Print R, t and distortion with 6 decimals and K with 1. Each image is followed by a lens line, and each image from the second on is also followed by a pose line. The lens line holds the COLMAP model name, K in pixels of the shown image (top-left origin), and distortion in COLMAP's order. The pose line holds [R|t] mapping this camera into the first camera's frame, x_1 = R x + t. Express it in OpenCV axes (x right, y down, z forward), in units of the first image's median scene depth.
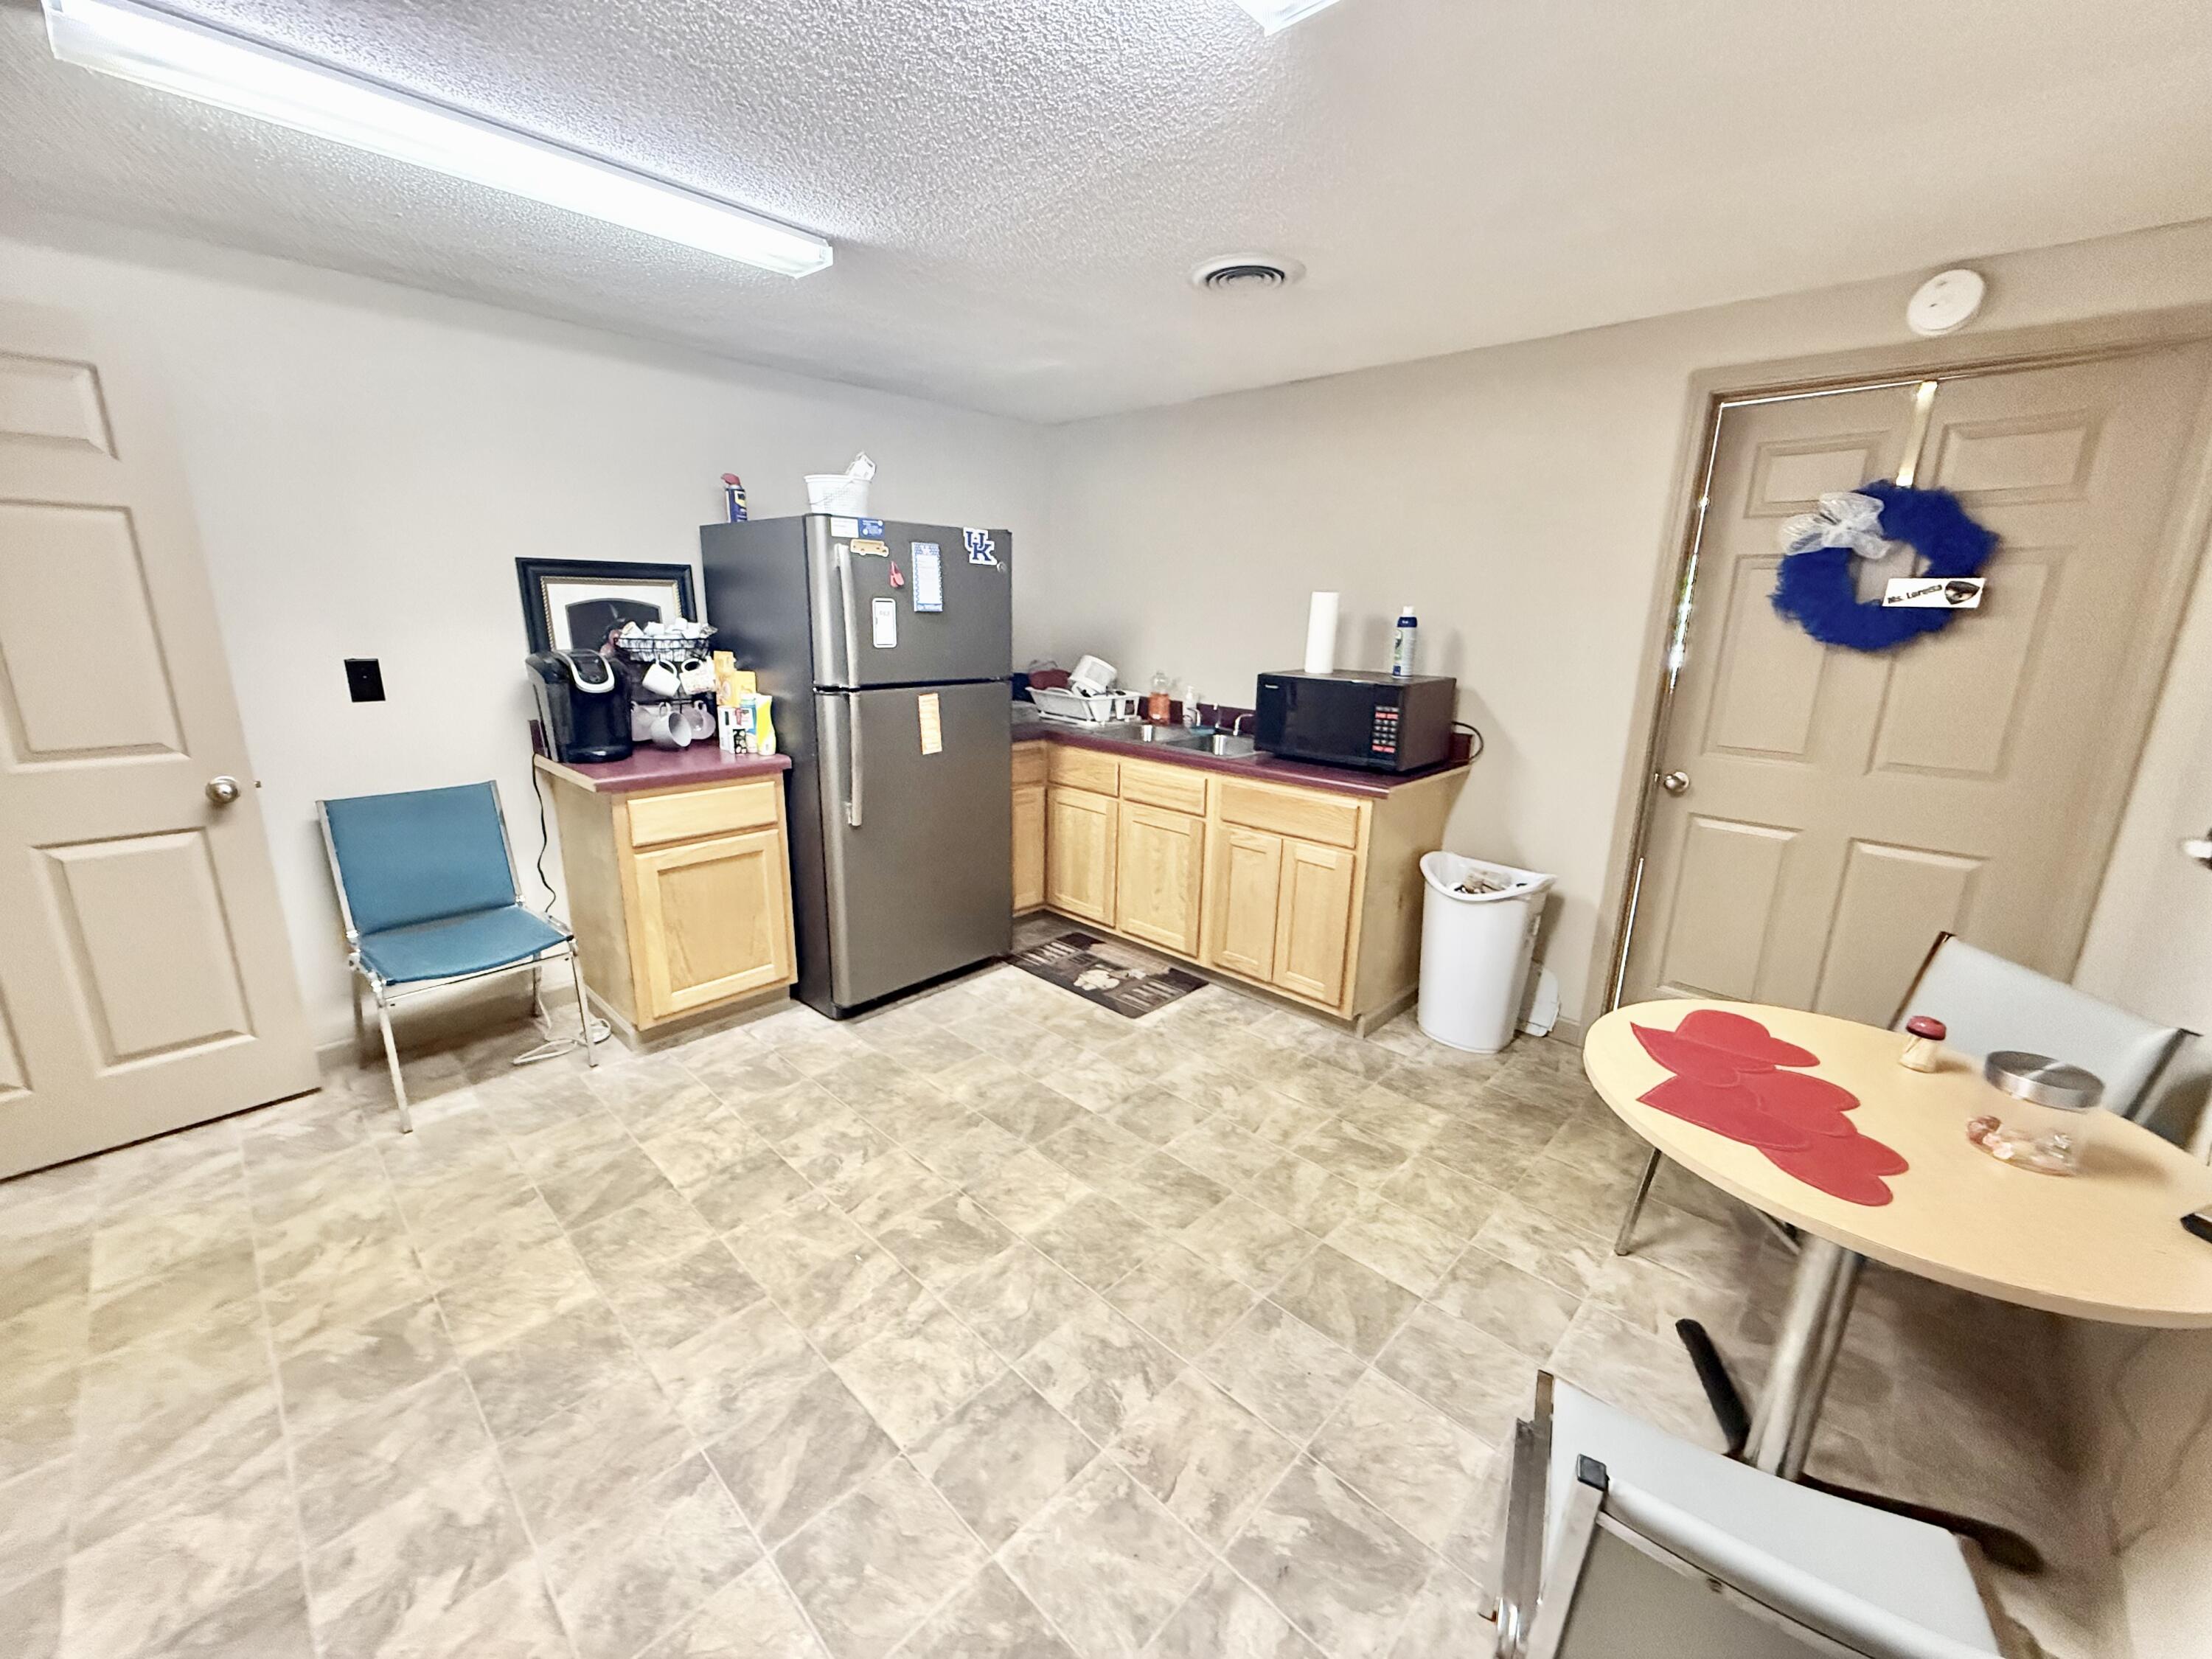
lens RADIAL K [[884.5, 0, 1102.7], [0, 884.5, 830.3], [0, 0, 1]] dist [-0.001423, -0.000043]
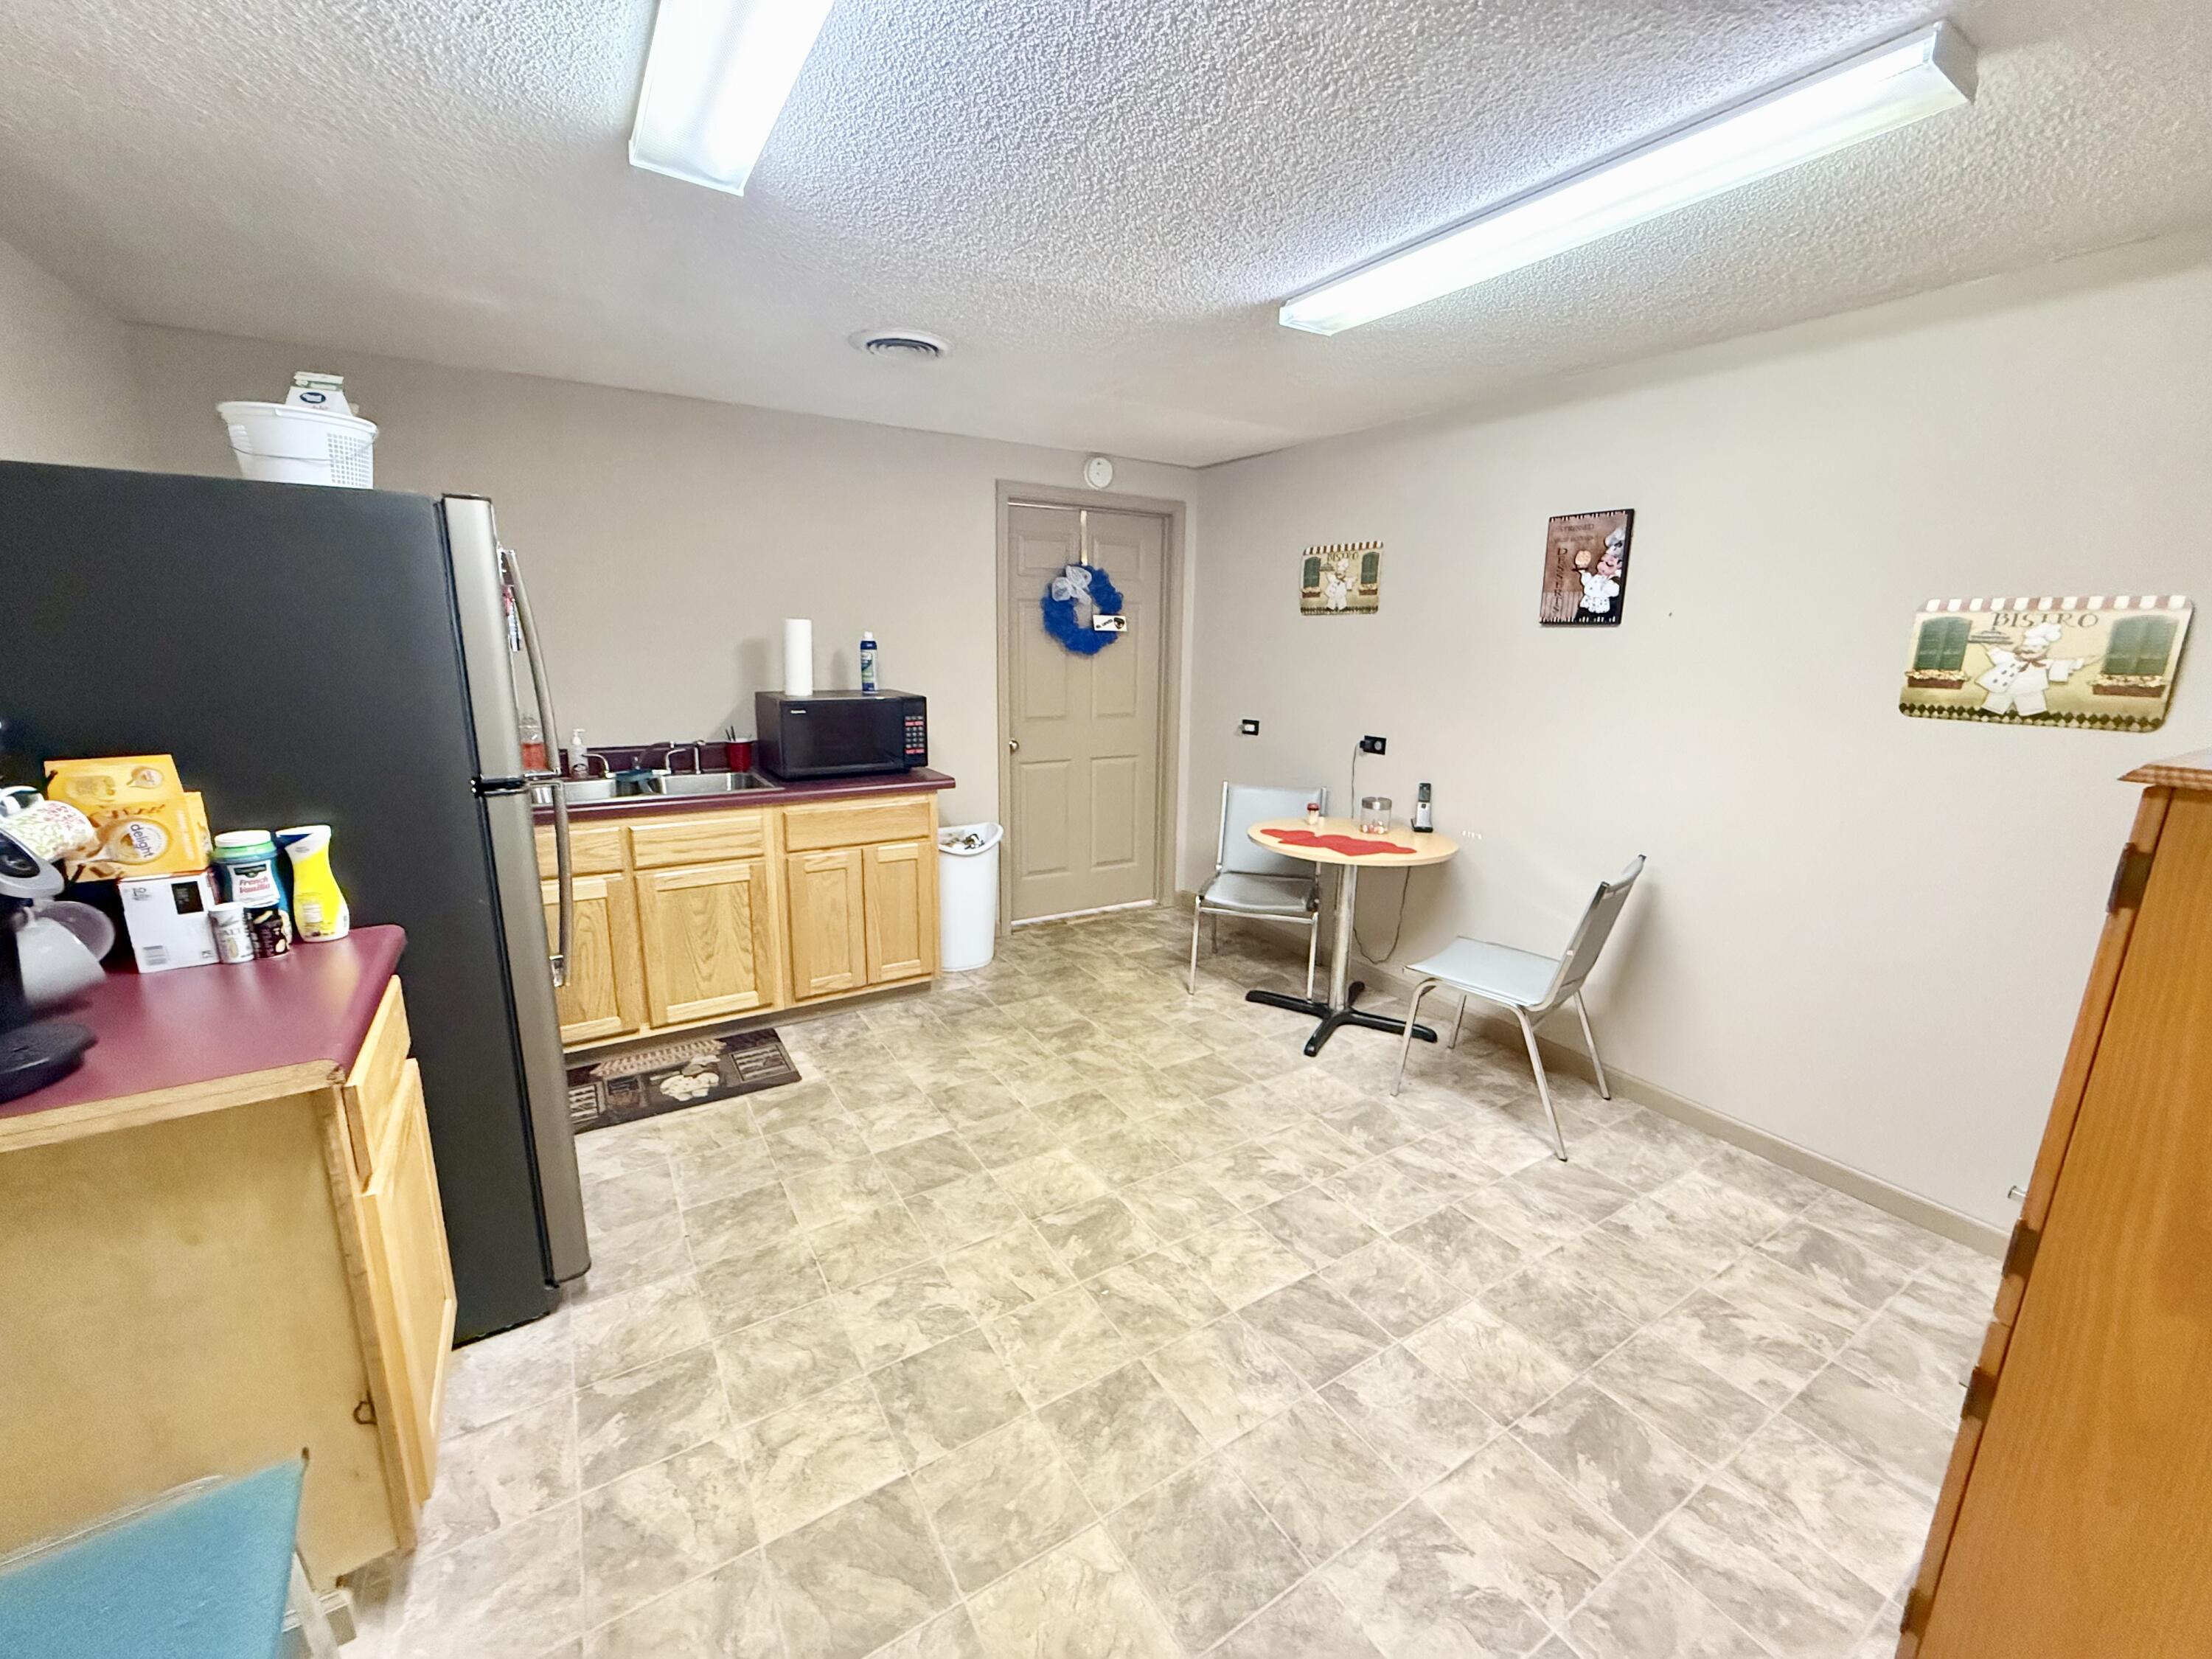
lens RADIAL K [[884.5, 0, 1102.6], [0, 884.5, 831.0], [0, 0, 1]] dist [-0.001423, -0.000043]
pose [[0.240246, -0.226564, 0.943902, -0.916633], [0.229381, 0.958093, 0.171587, -0.159693], [-0.943221, 0.175290, 0.282148, 0.518479]]
